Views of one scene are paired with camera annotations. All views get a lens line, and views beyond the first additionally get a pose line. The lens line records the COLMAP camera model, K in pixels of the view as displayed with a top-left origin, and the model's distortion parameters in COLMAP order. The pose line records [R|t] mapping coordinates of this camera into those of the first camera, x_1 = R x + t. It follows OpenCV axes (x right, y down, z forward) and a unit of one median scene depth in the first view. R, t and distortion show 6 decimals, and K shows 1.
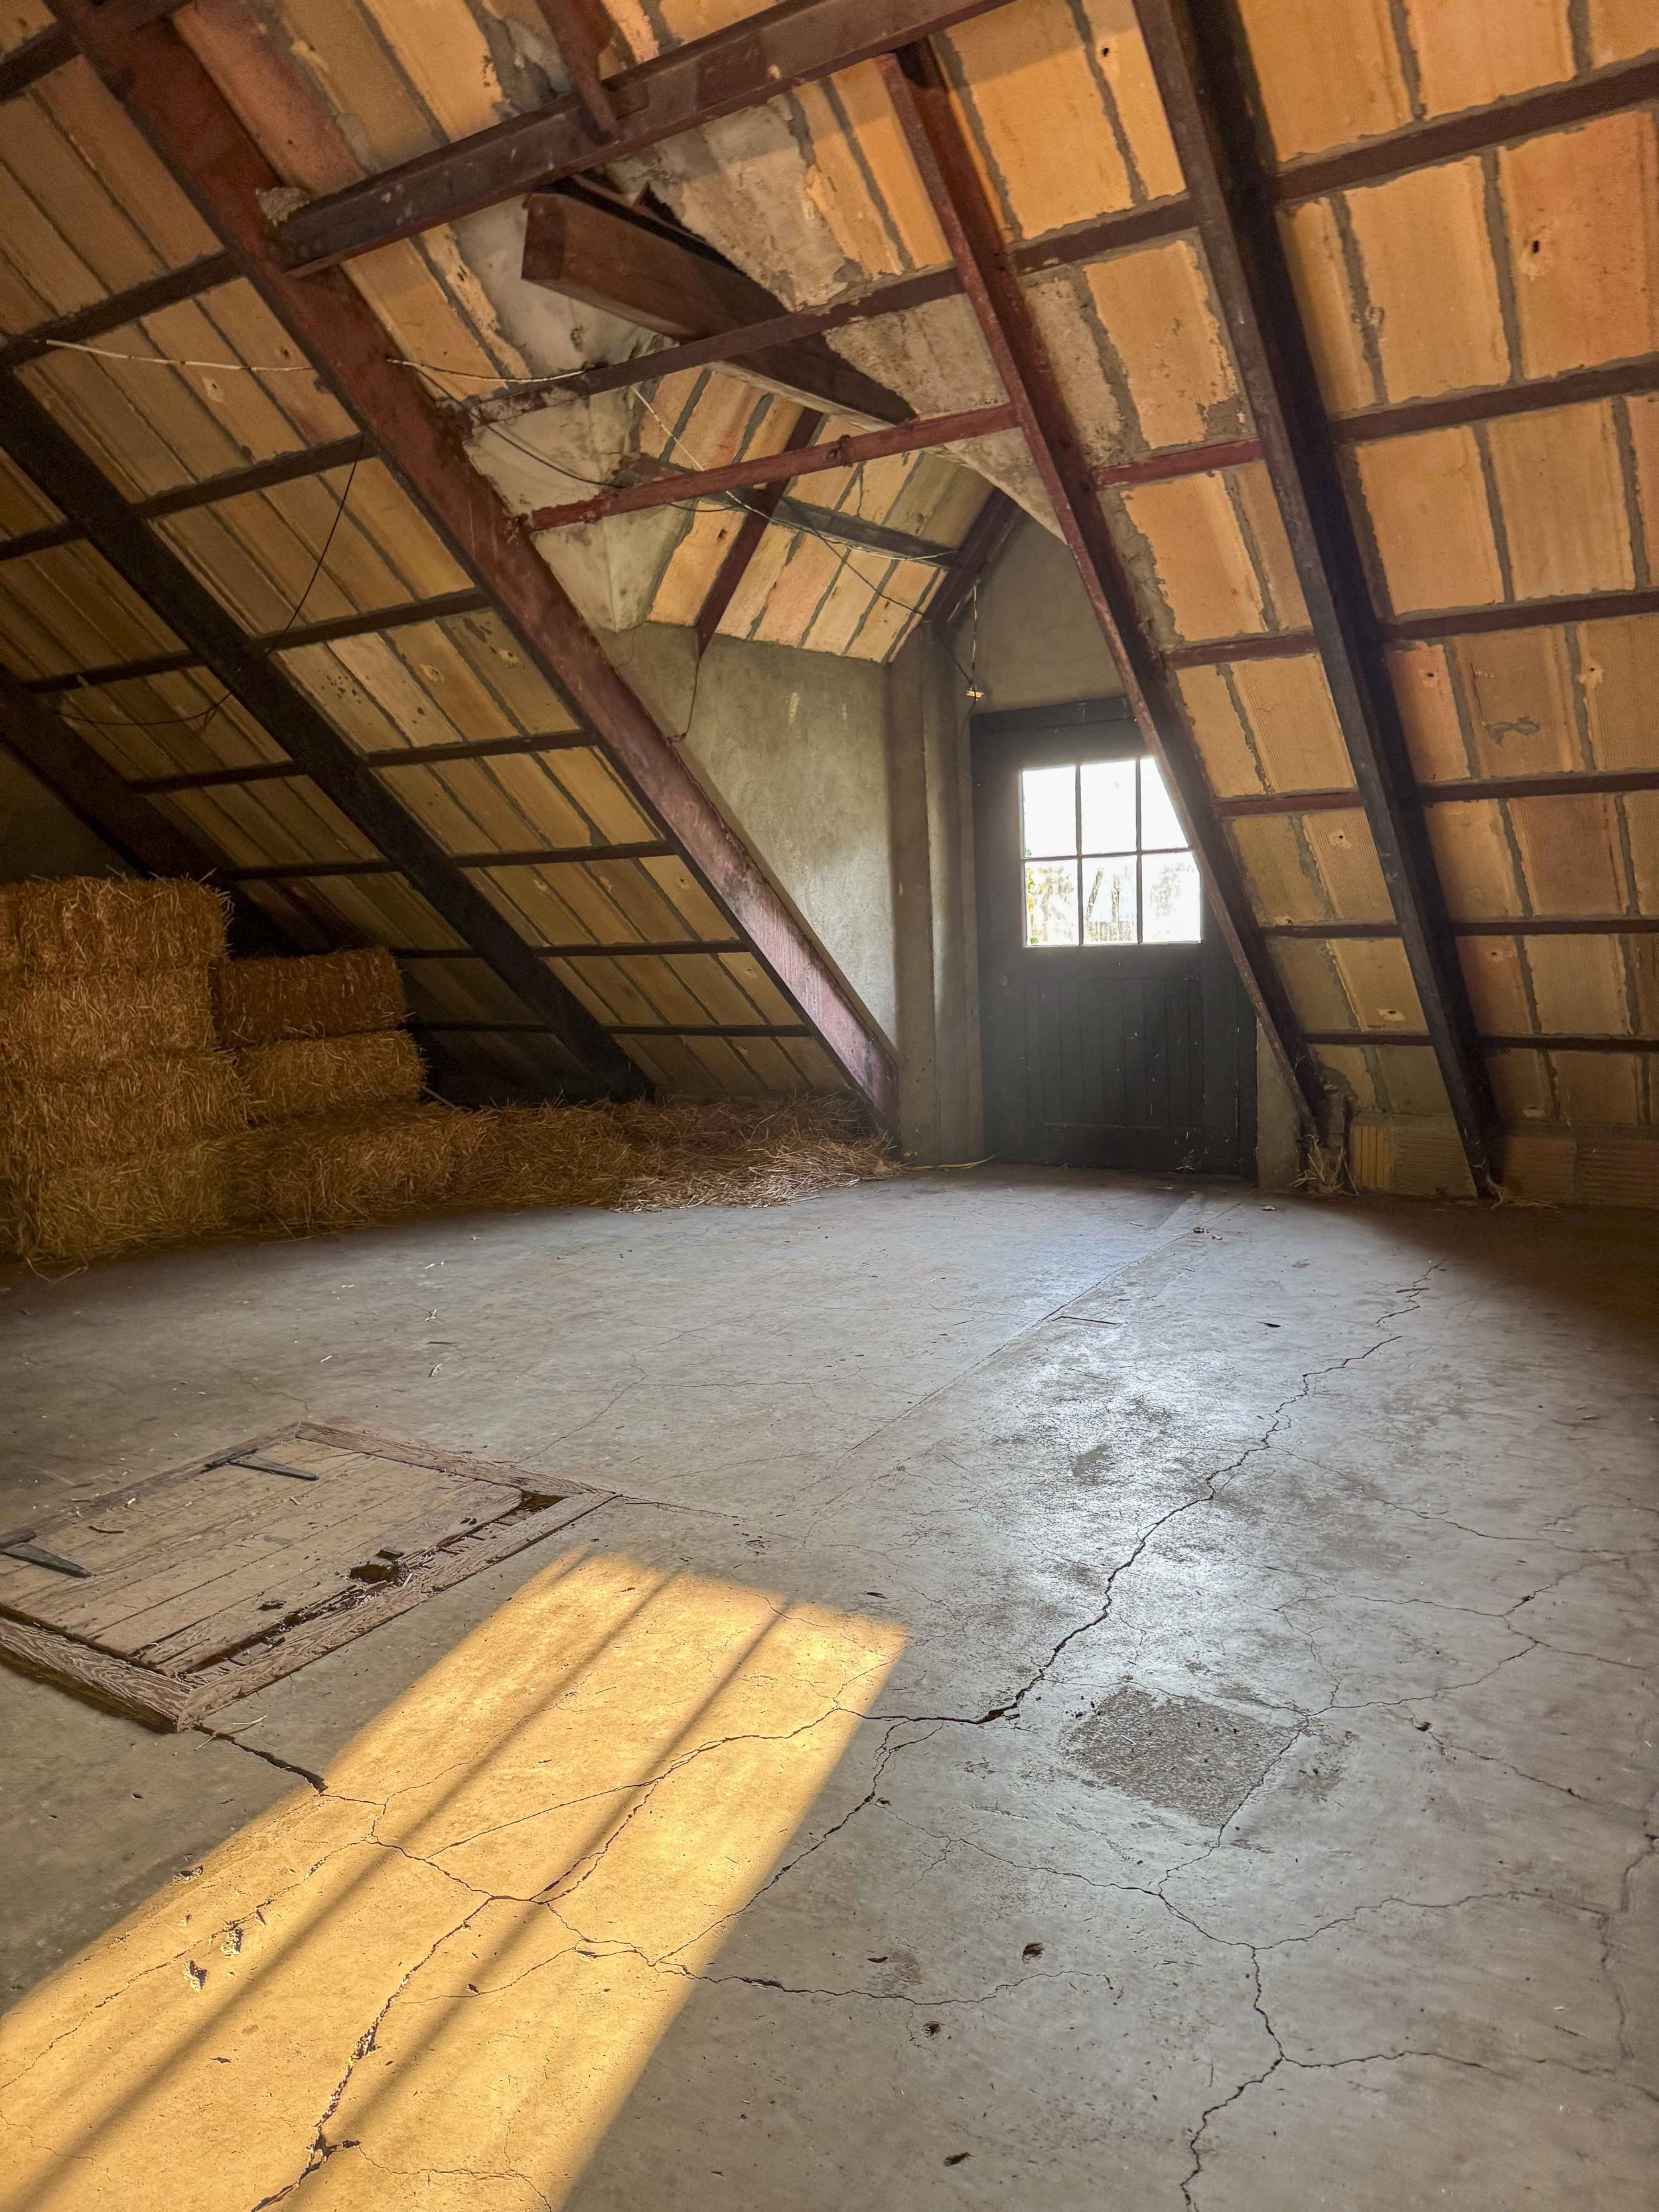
lens RADIAL K [[1555.5, 0, 829.5], [0, 1555.5, 1106.0], [0, 0, 1]] dist [0.204868, -0.000962]
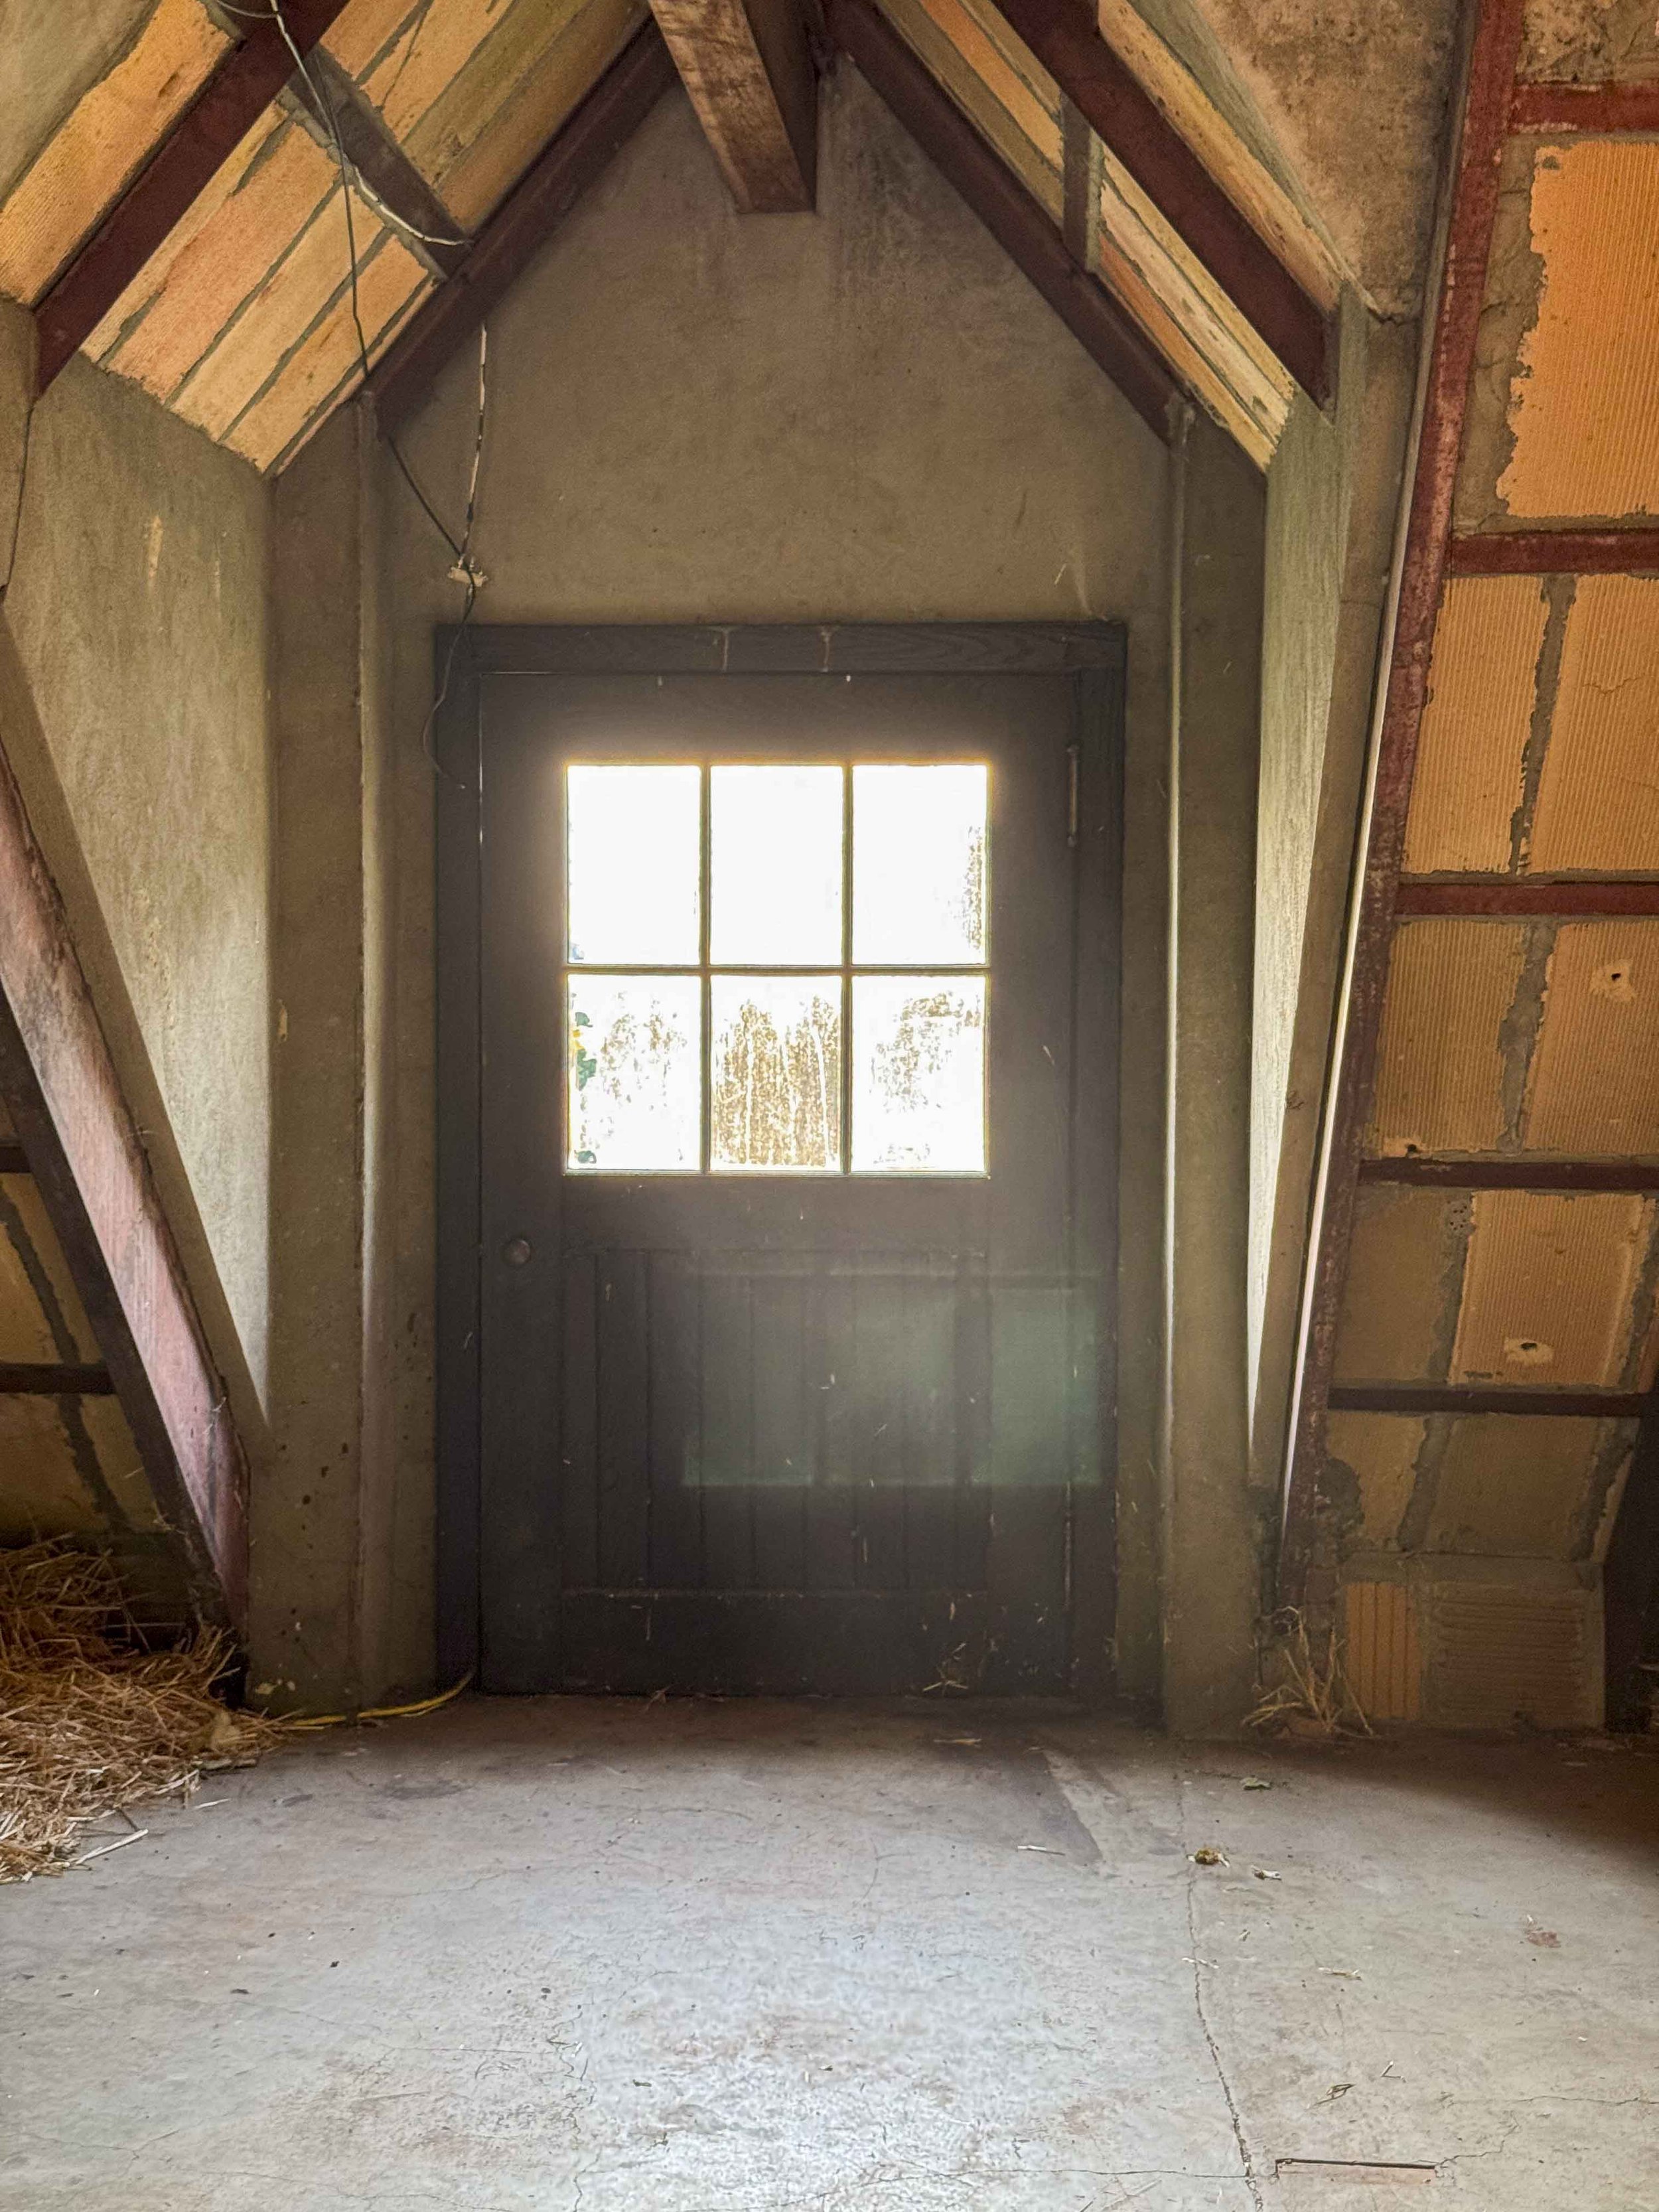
lens RADIAL K [[3164.1, 0, 829.1], [0, 3164.1, 1144.1], [0, 0, 1]] dist [0.223649, 0.021412]
pose [[0.875819, 0.022150, 0.482131, -0.238063], [0.024432, 0.995631, -0.090123, -0.032230], [-0.482020, 0.090711, 0.871452, 0.232936]]
